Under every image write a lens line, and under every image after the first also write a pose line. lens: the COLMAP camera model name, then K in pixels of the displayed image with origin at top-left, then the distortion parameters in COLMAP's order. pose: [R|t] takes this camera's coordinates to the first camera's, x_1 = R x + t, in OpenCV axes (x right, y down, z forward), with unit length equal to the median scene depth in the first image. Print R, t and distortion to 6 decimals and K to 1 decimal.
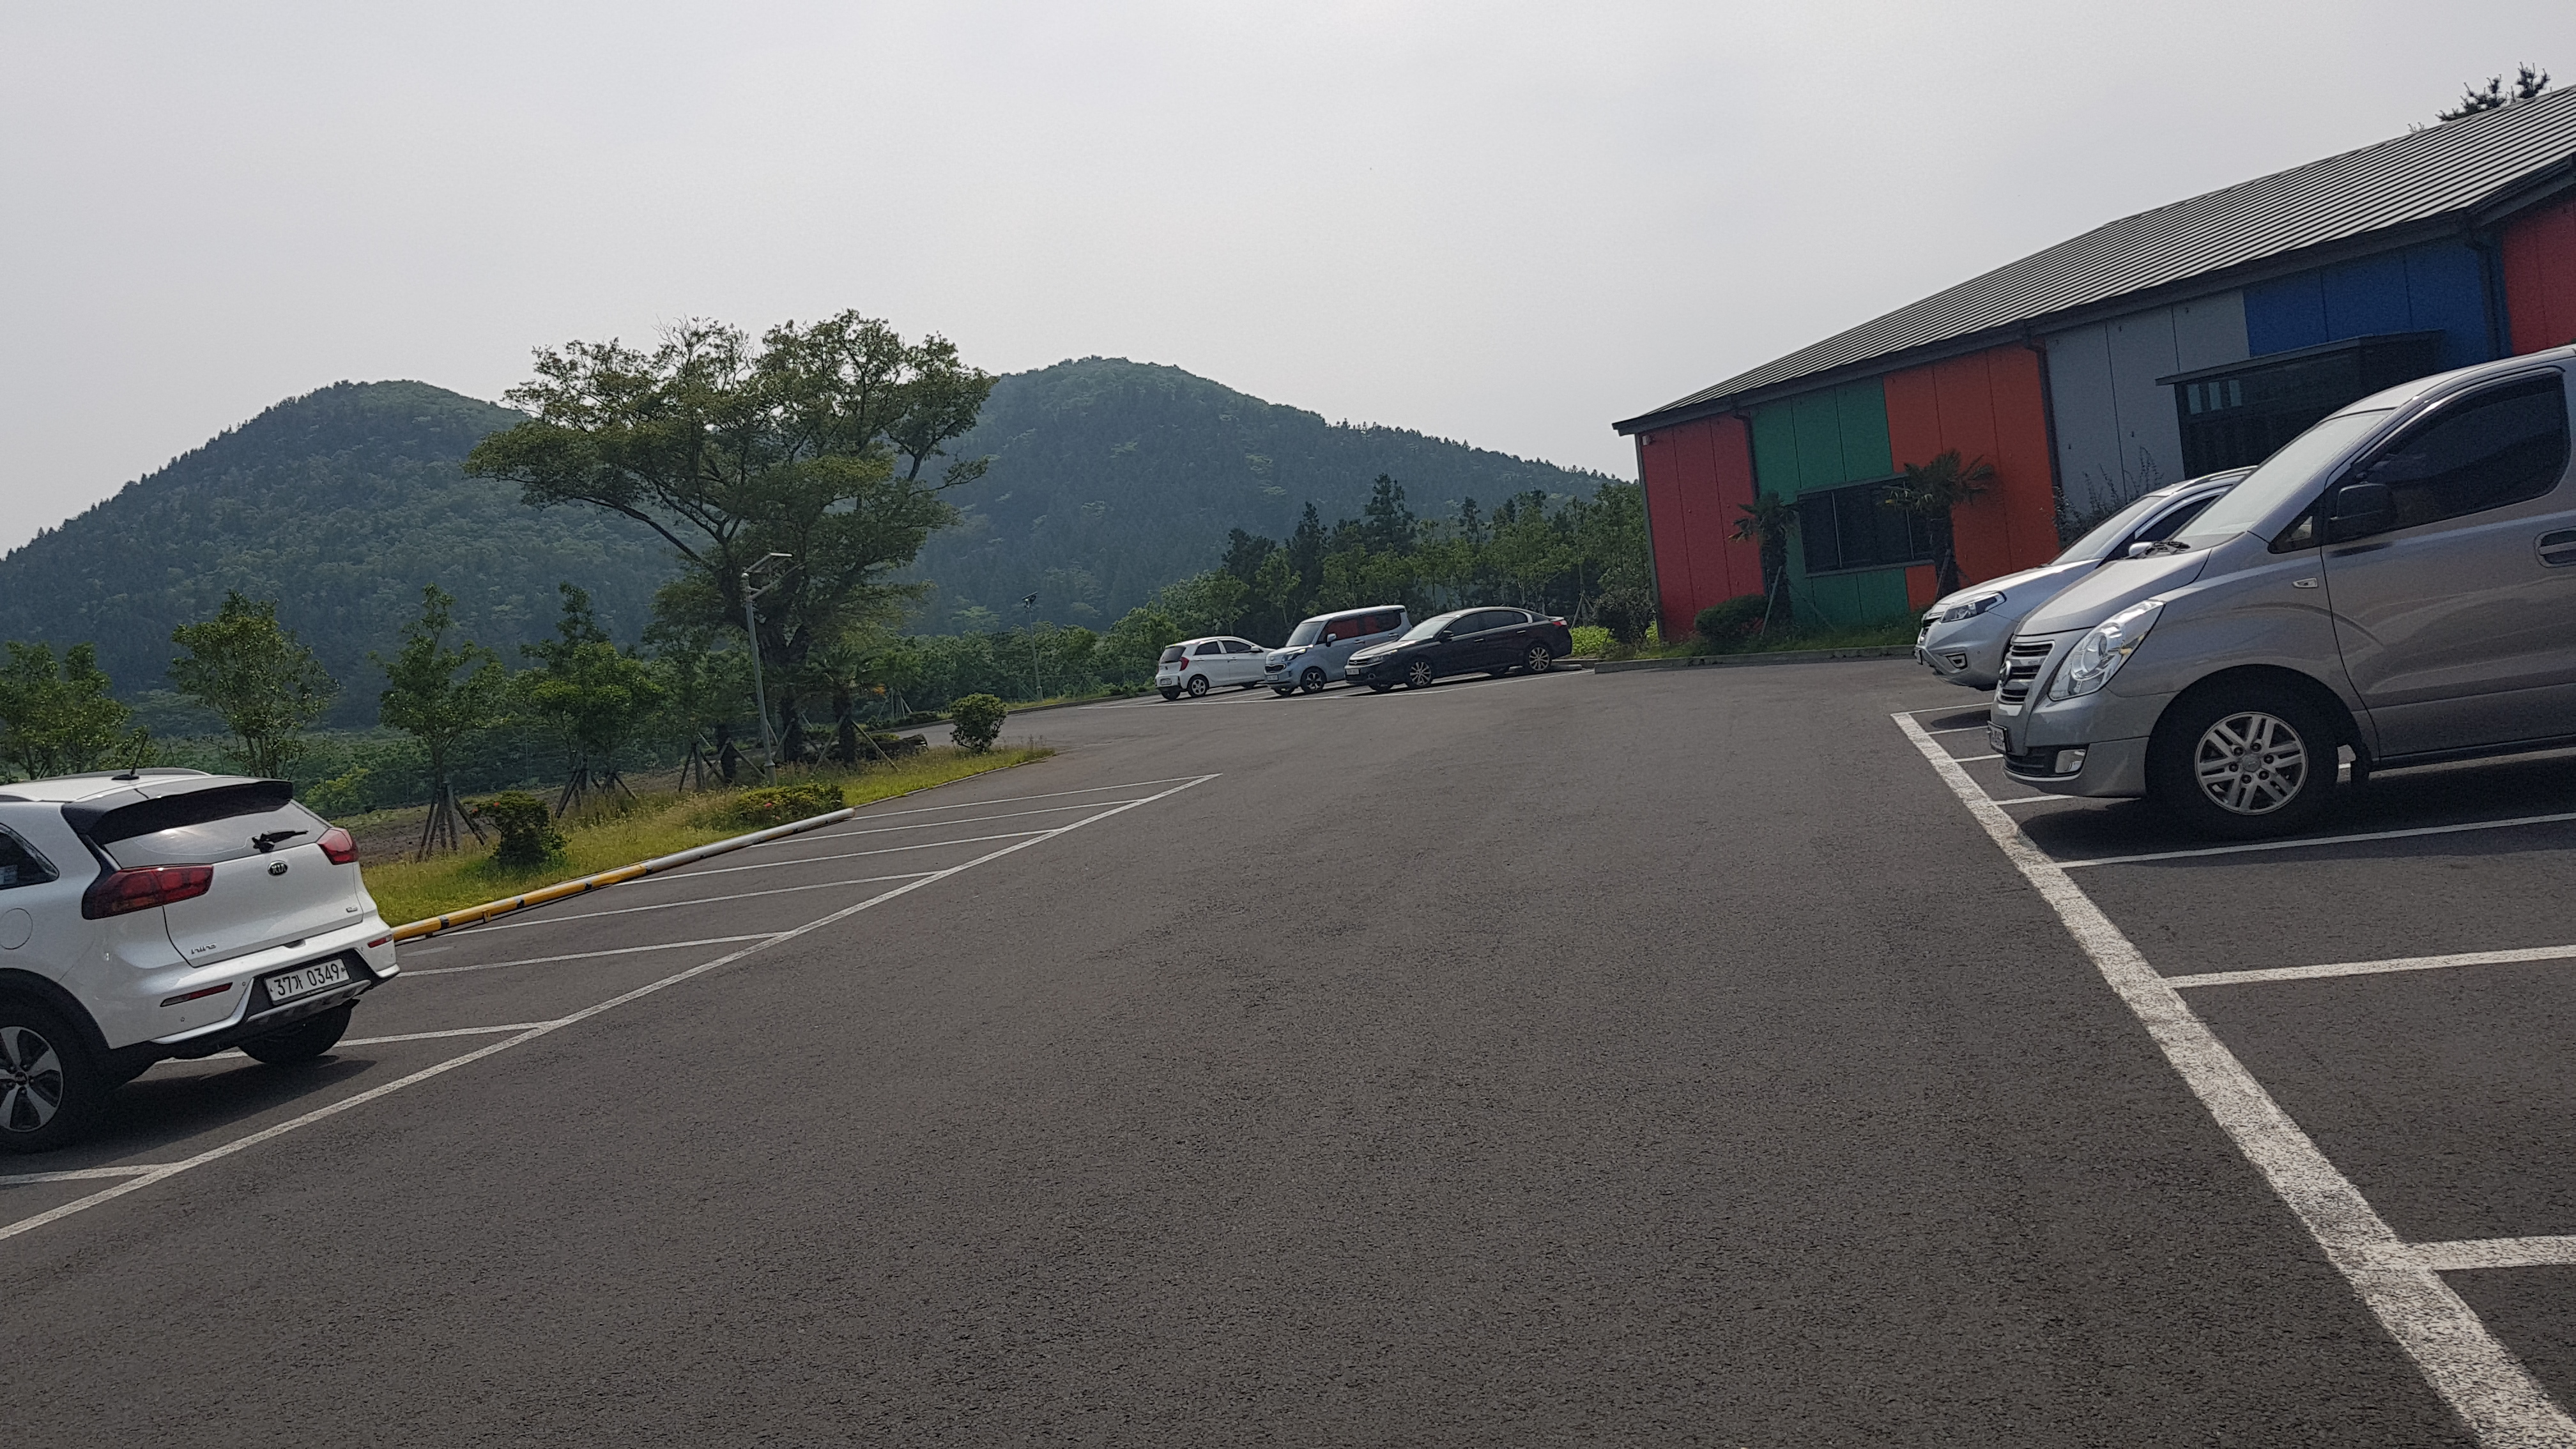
lens RADIAL K [[1979.7, 0, 1288.0], [0, 1979.7, 724.5], [0, 0, 1]] dist [0.003208, -0.001381]
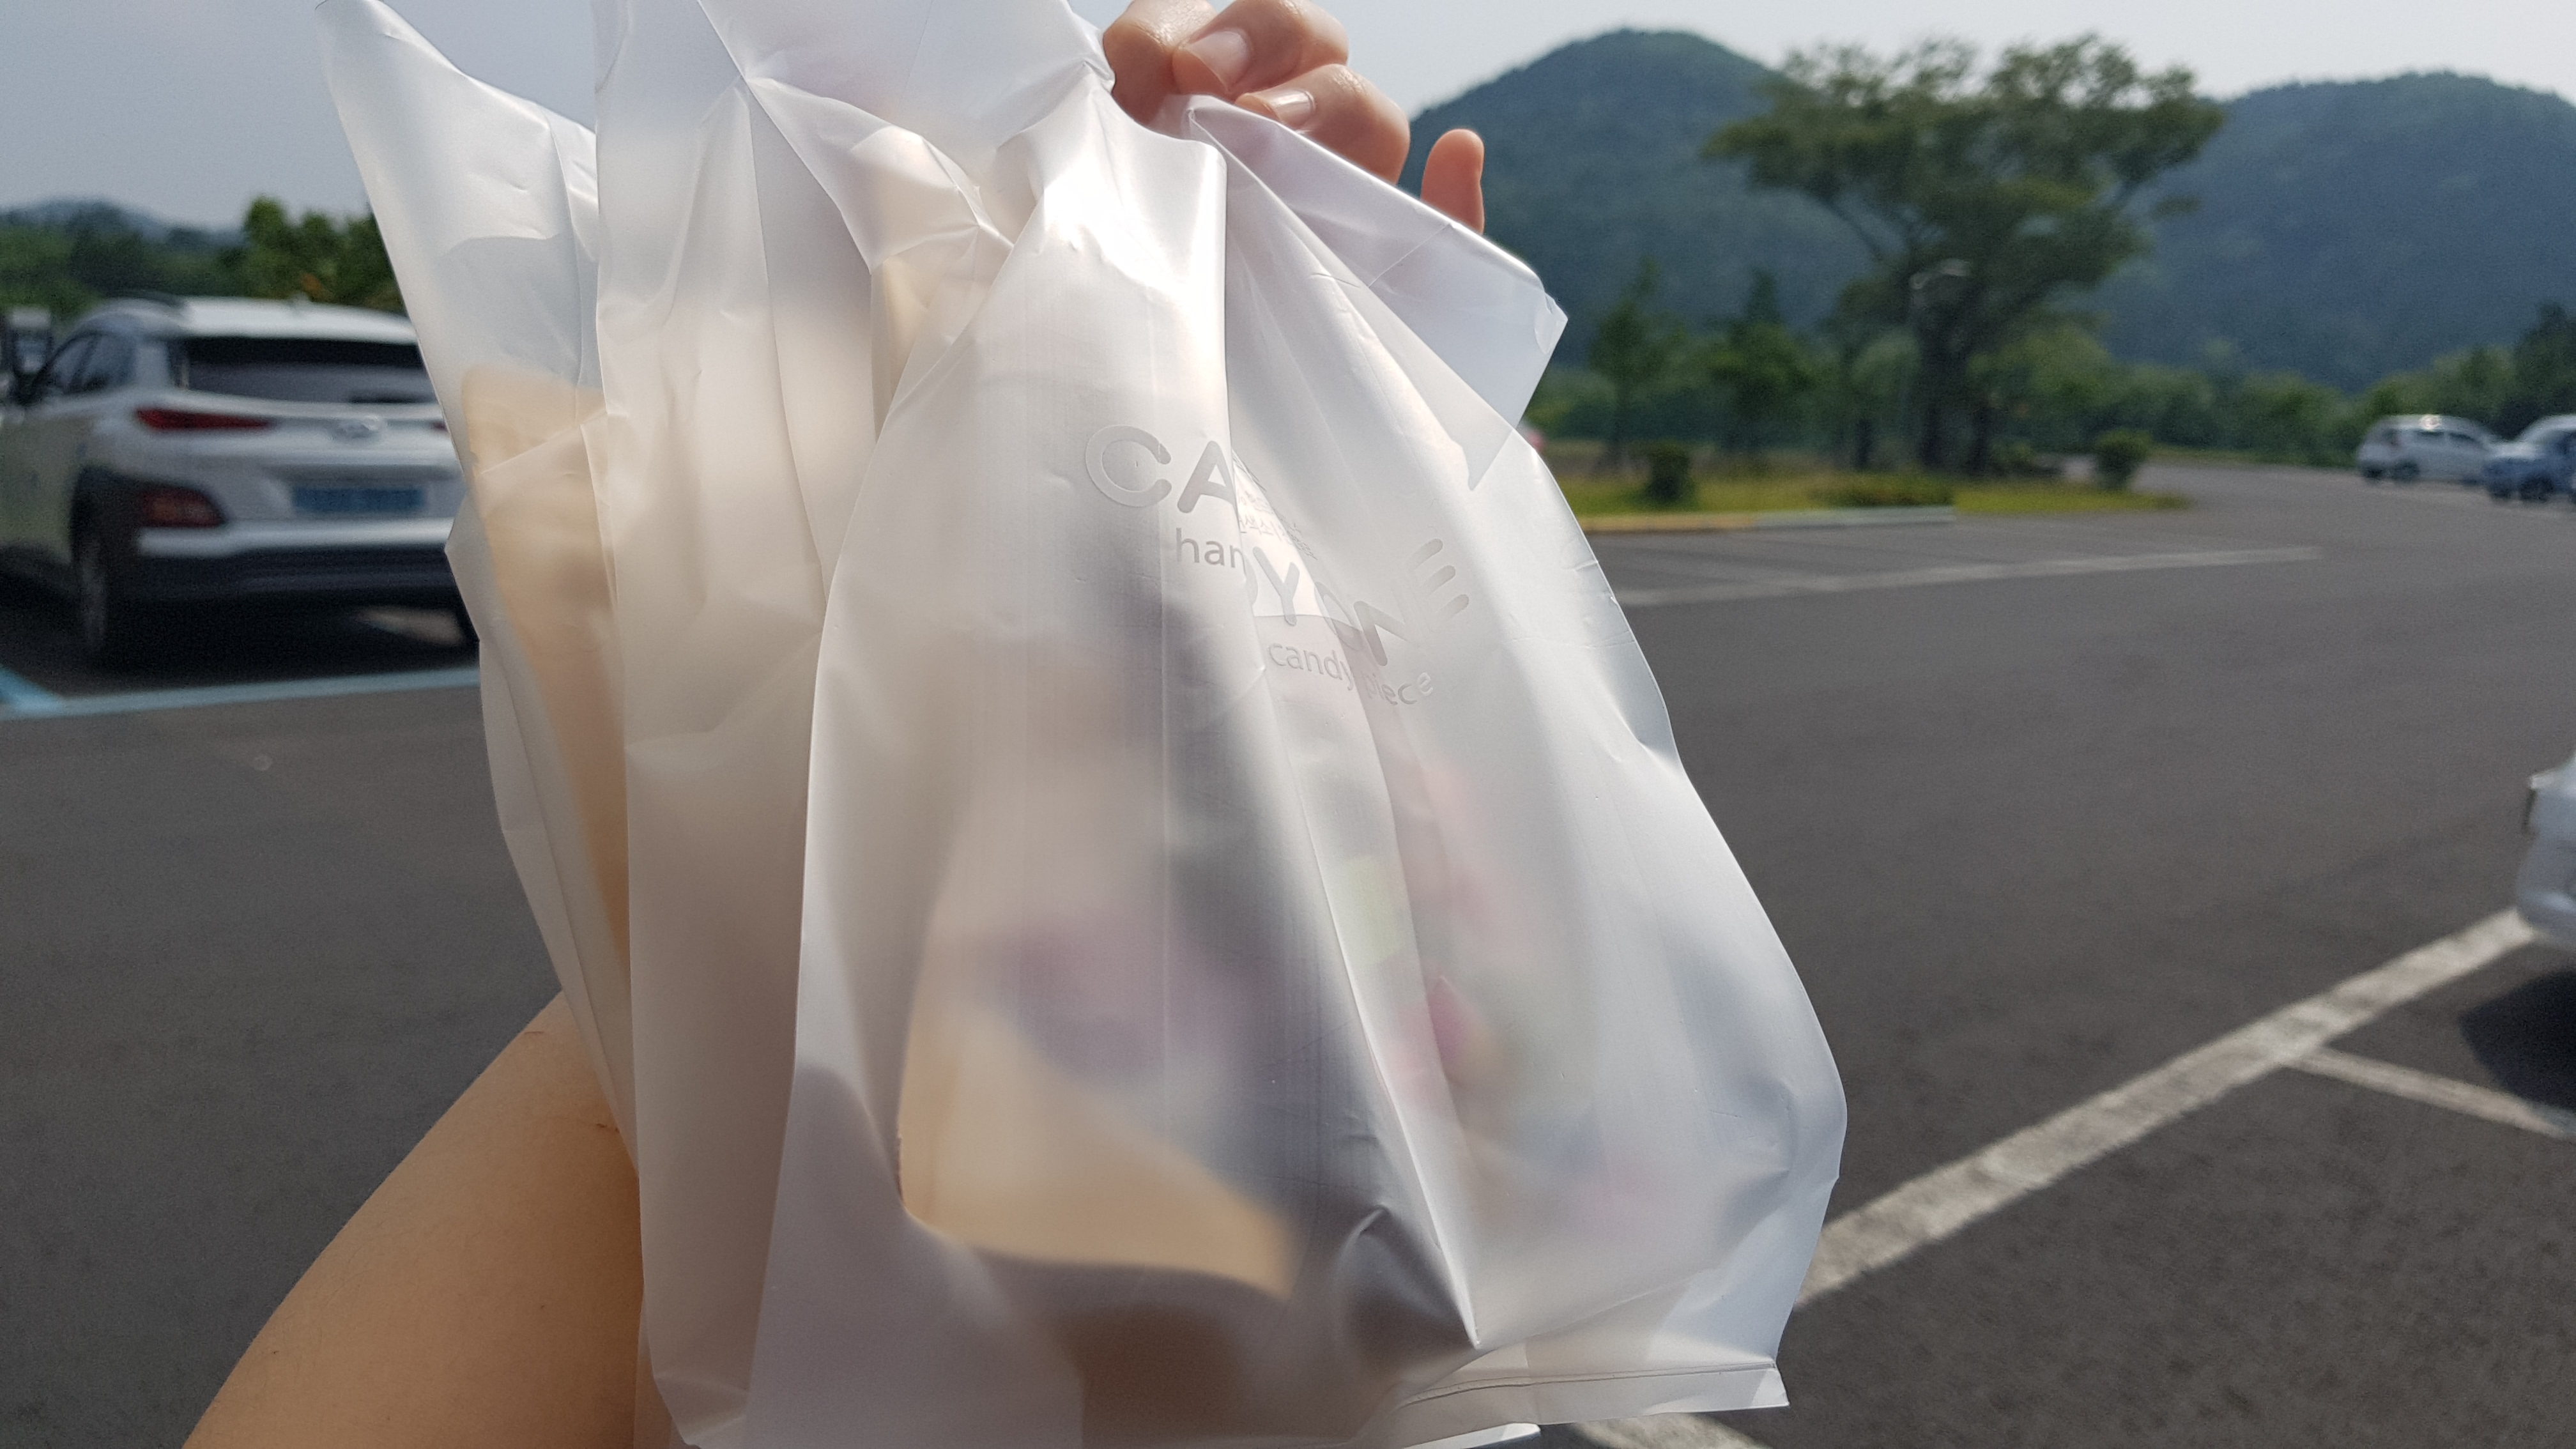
lens RADIAL K [[1996.2, 0, 1288.0], [0, 1996.2, 724.5], [0, 0, 1]] dist [-0.005736, -0.008785]
pose [[0.823295, 0.257656, -0.505765, 0.043879], [-0.177337, 0.963194, 0.202014, -0.001887], [0.539200, -0.076626, 0.838685, -0.092371]]
